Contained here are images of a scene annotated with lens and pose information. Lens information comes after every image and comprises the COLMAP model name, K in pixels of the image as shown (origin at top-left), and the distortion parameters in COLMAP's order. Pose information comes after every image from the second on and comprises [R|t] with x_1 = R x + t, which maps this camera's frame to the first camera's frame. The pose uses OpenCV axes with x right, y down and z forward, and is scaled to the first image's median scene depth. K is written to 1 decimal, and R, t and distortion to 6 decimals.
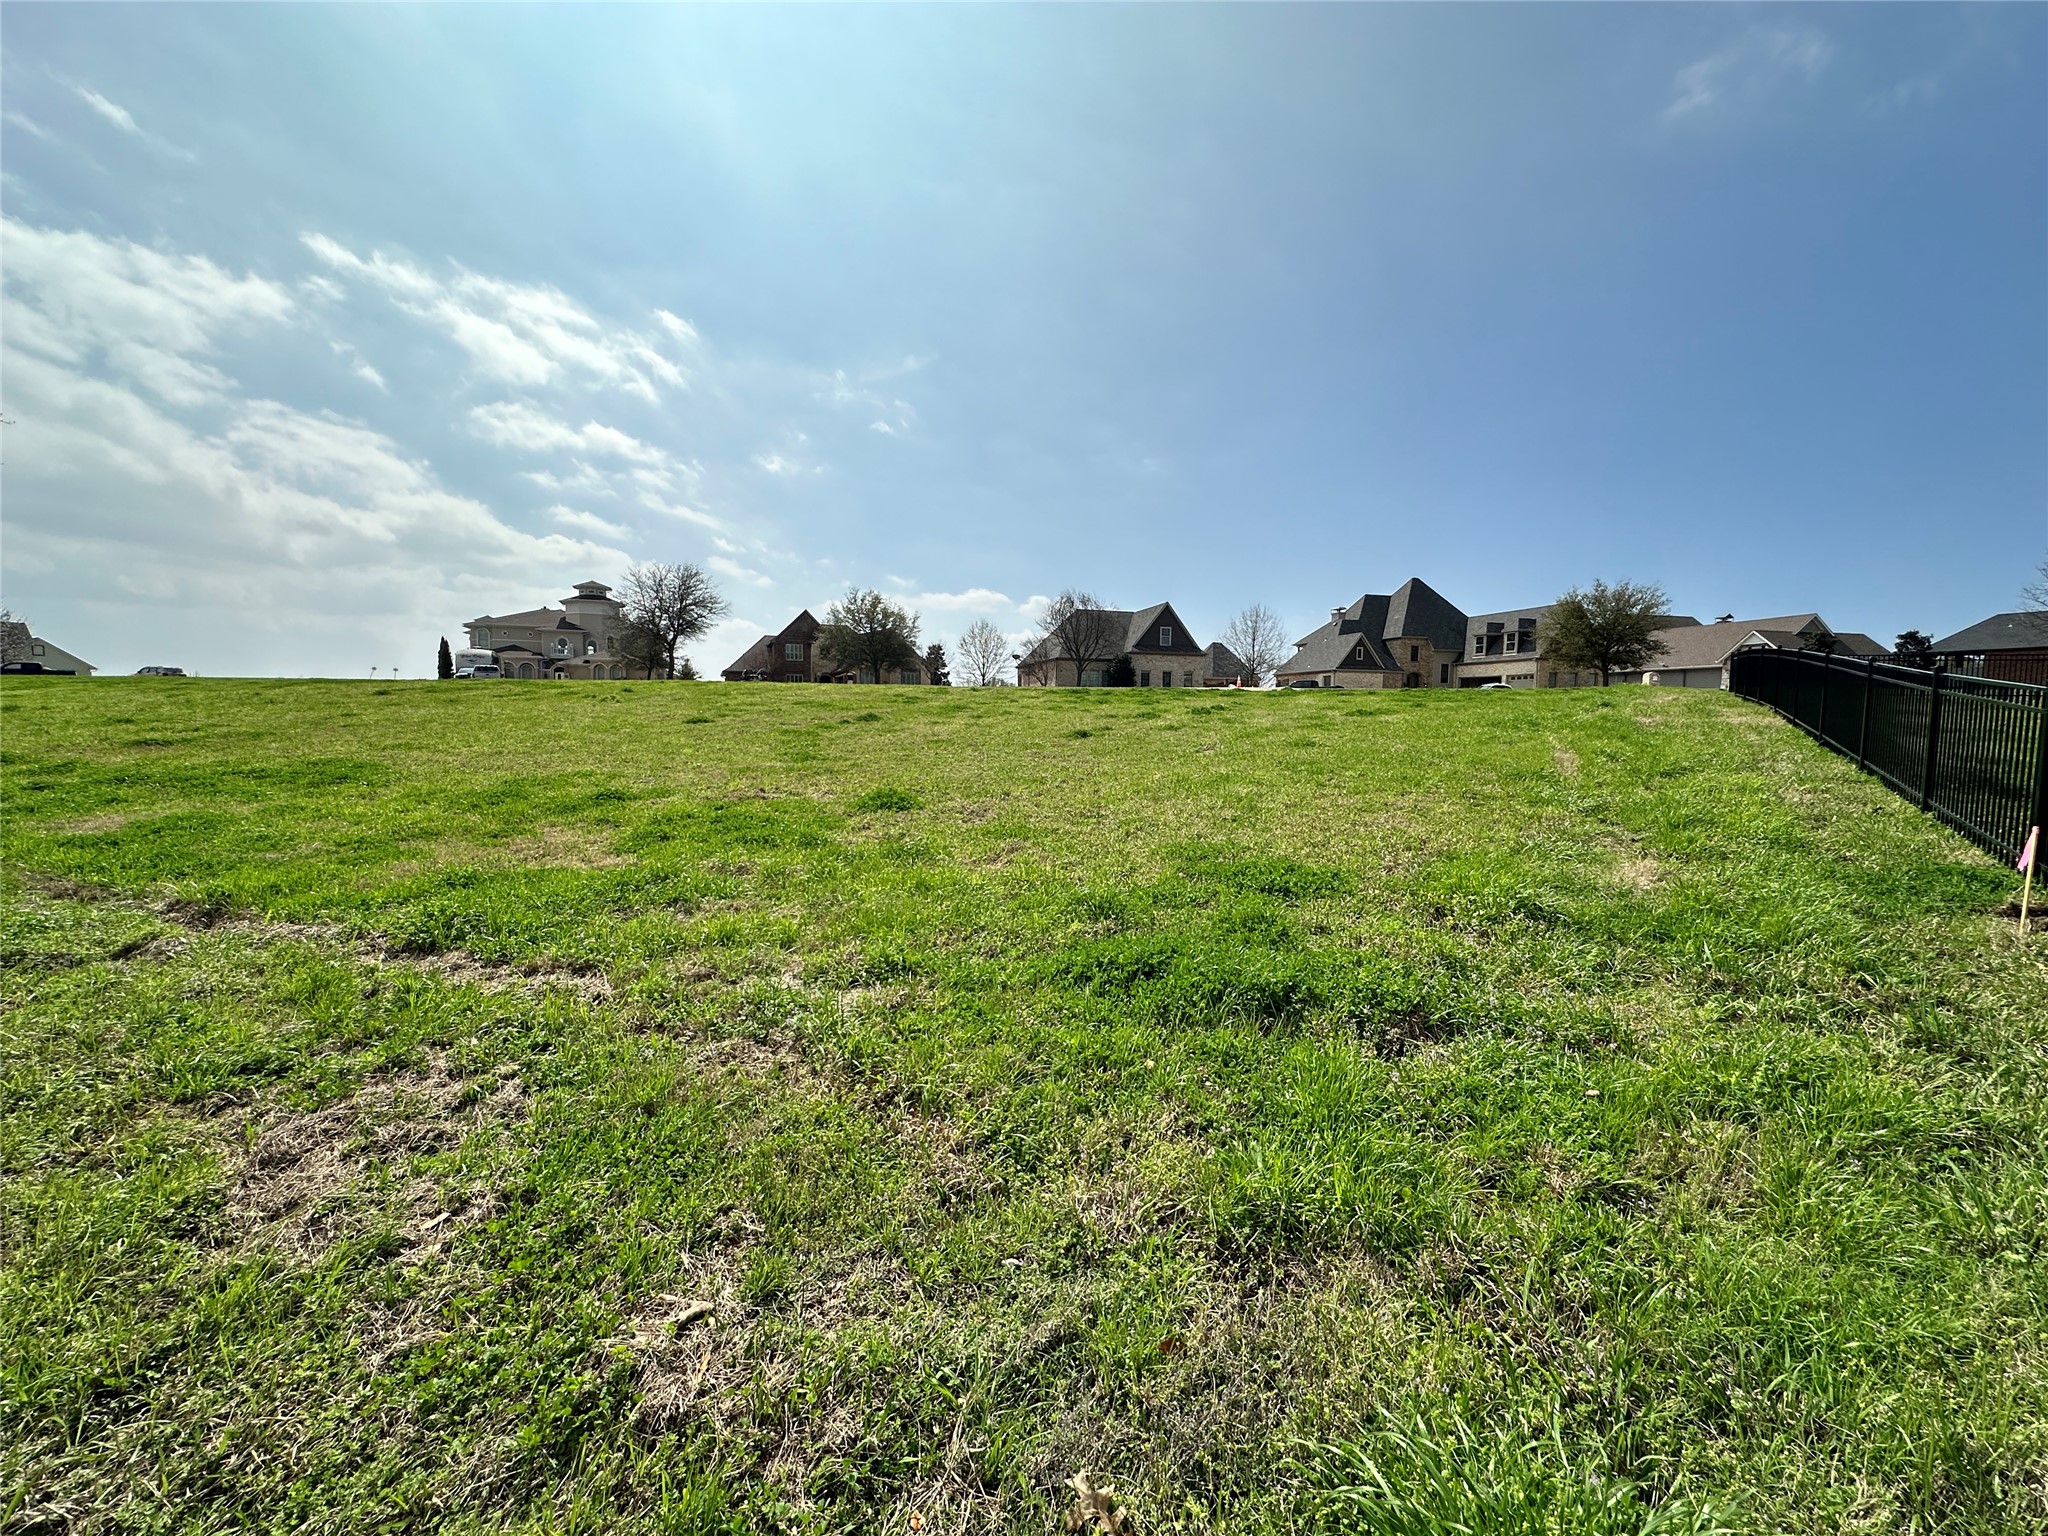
lens RADIAL K [[821.8, 0, 1026.3], [0, 821.8, 759.7], [0, 0, 1]] dist [-0.003394, 0.000972]
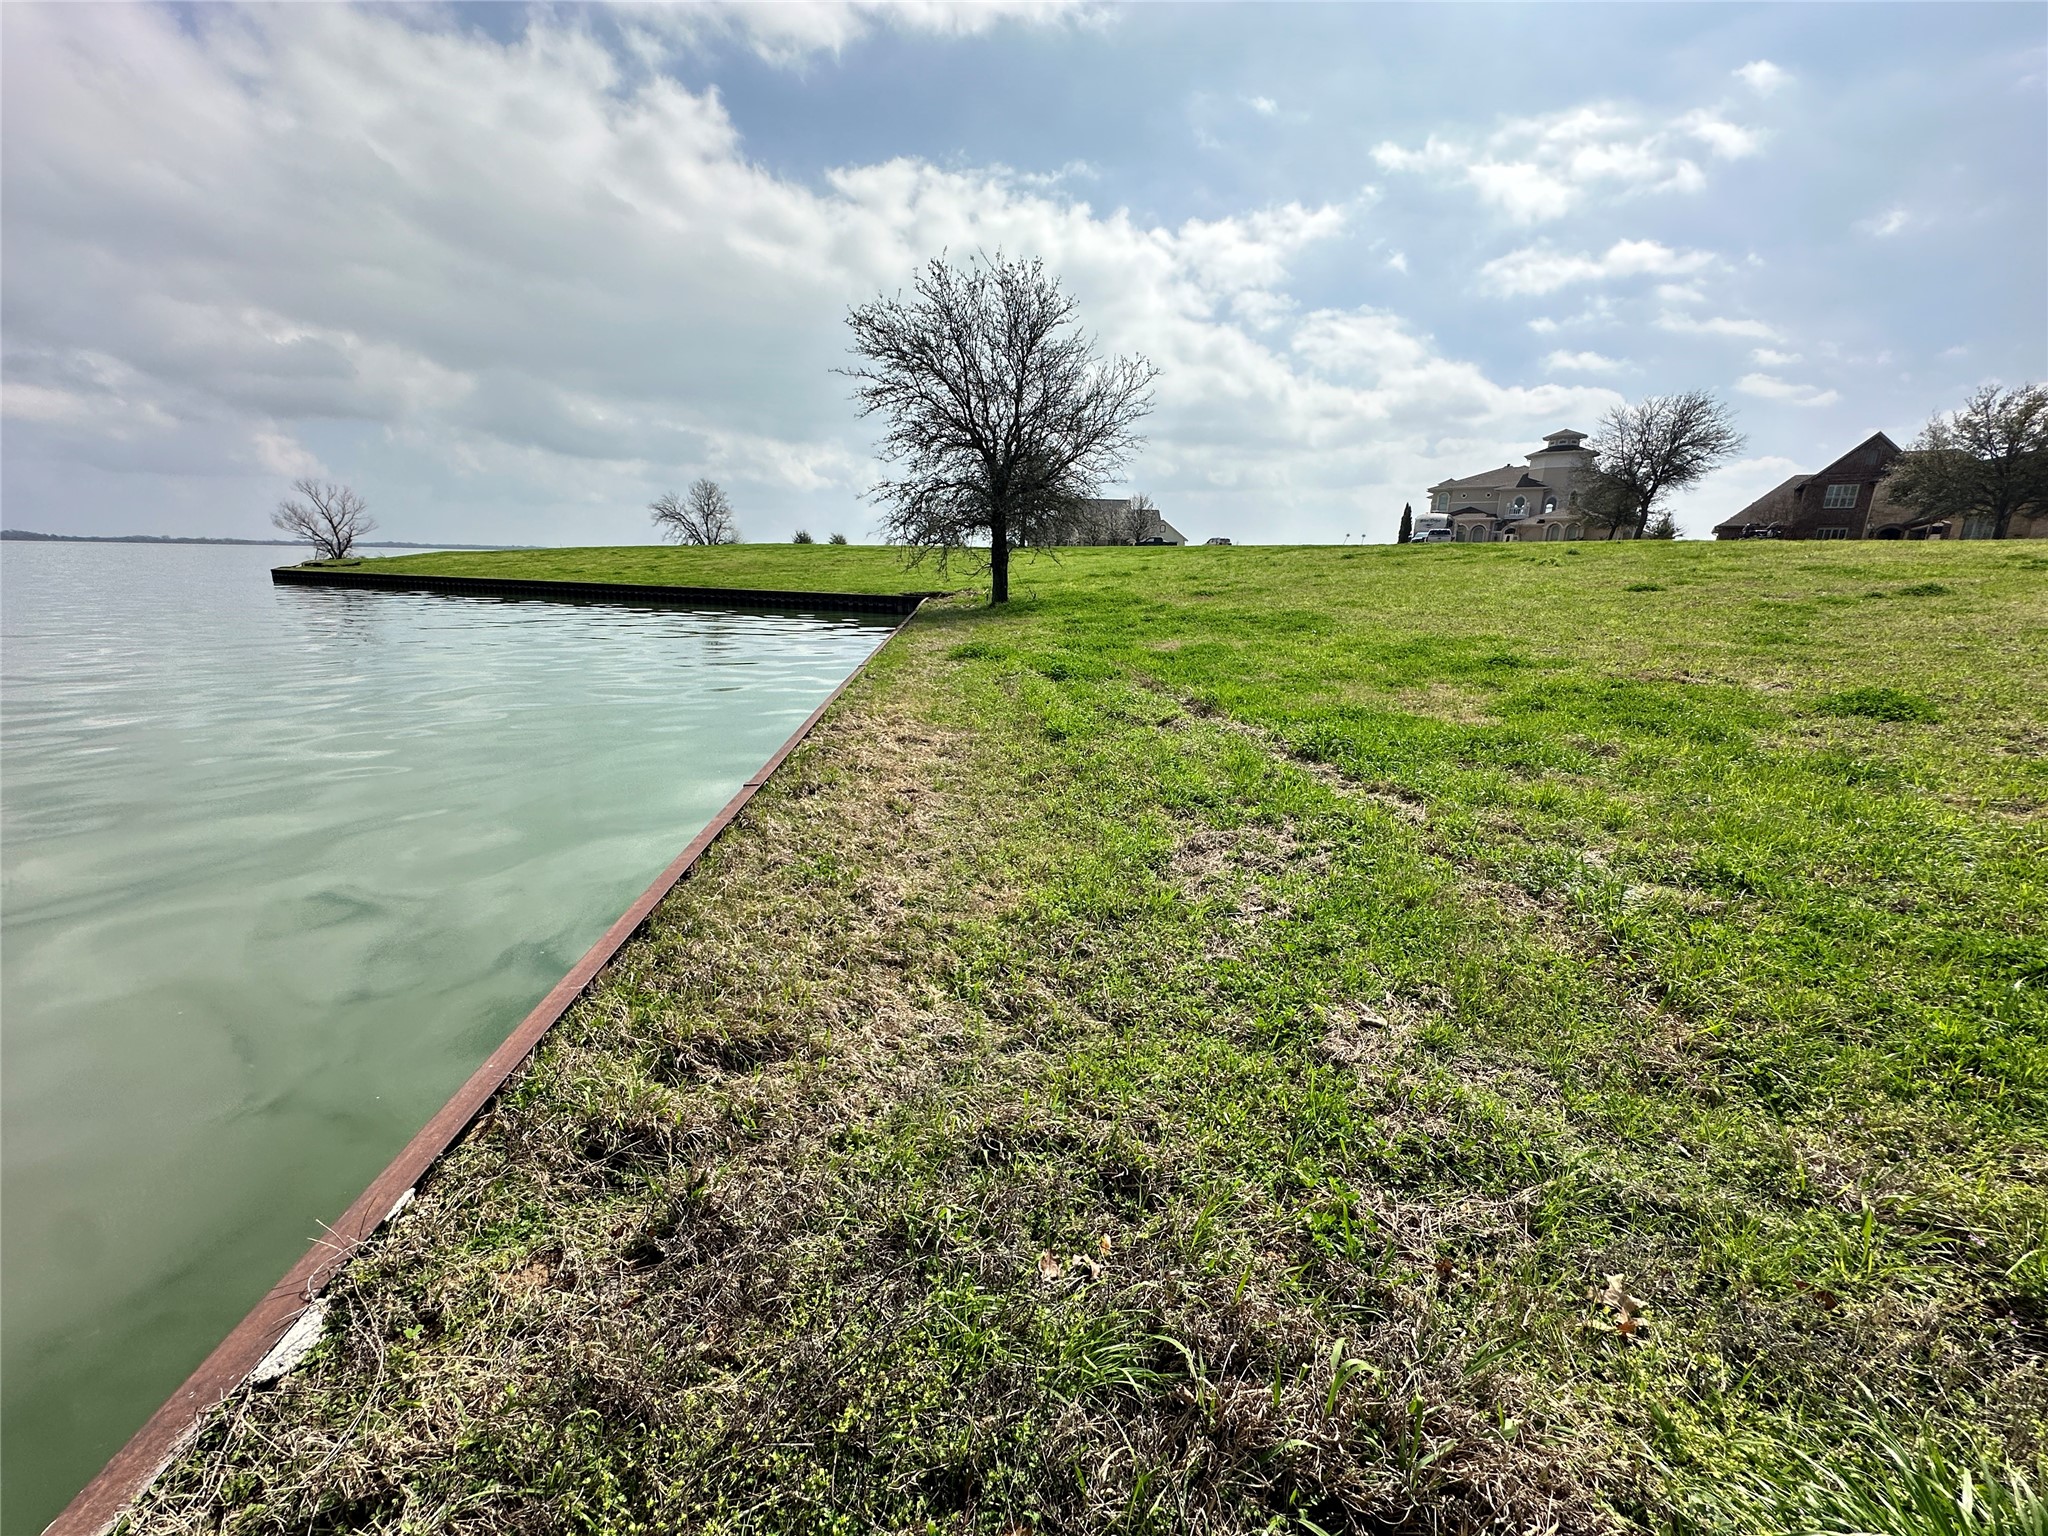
lens RADIAL K [[821.8, 0, 1016.9], [0, 821.8, 763.6], [0, 0, 1]] dist [-0.003394, 0.000972]
pose [[0.501564, 0.205967, -0.840245, 0.101387], [-0.063162, 0.977372, 0.201877, 0.001432], [0.862812, -0.048183, 0.503224, -0.055430]]
